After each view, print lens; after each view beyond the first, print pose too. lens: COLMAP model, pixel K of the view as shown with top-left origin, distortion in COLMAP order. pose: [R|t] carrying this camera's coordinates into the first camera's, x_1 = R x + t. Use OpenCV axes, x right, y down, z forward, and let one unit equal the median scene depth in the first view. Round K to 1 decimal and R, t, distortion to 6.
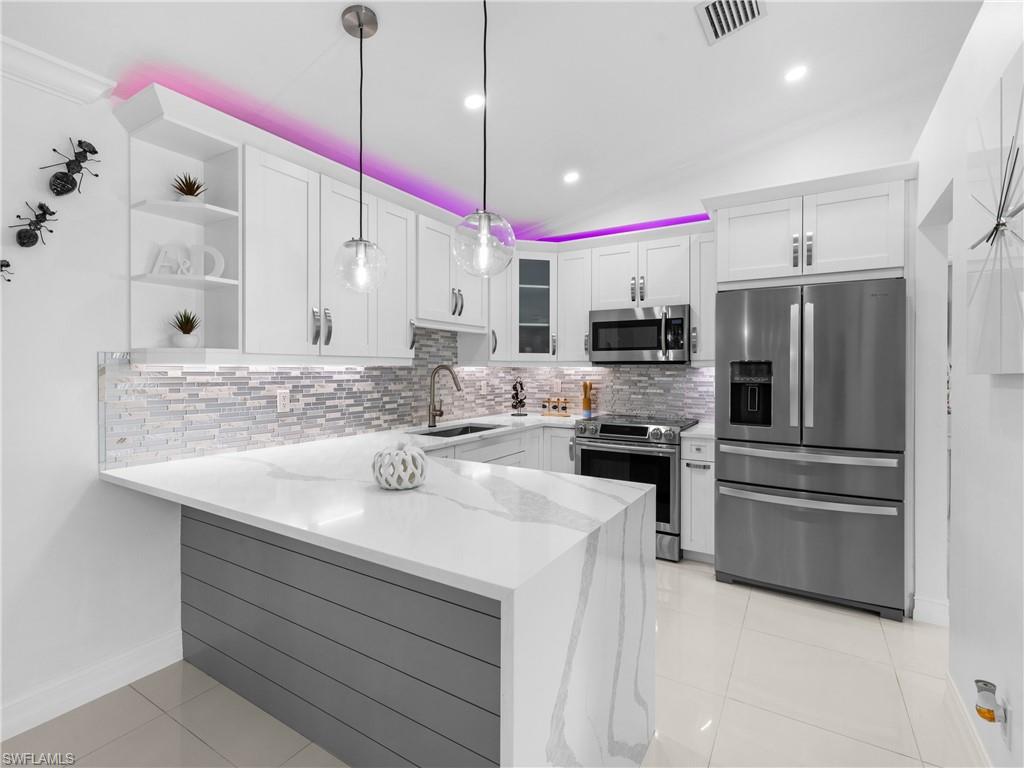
lens RADIAL K [[487.1, 0, 512.0], [0, 487.1, 384.0], [0, 0, 1]] dist [0.001361, 0.000456]
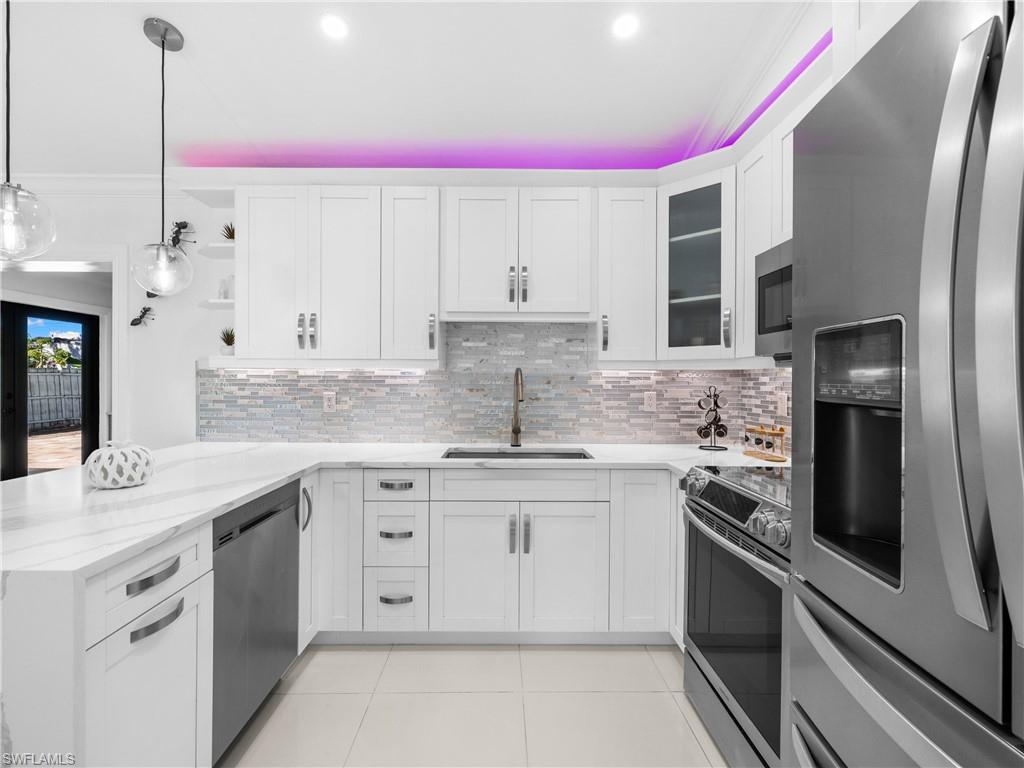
lens RADIAL K [[487.1, 0, 512.0], [0, 487.1, 384.0], [0, 0, 1]] dist [0.001361, 0.000456]
pose [[0.531416, 0.006993, -0.847082, 0.570954], [-0.029341, 0.999518, -0.010155, -0.005704], [0.846603, 0.030251, 0.531365, 0.650820]]
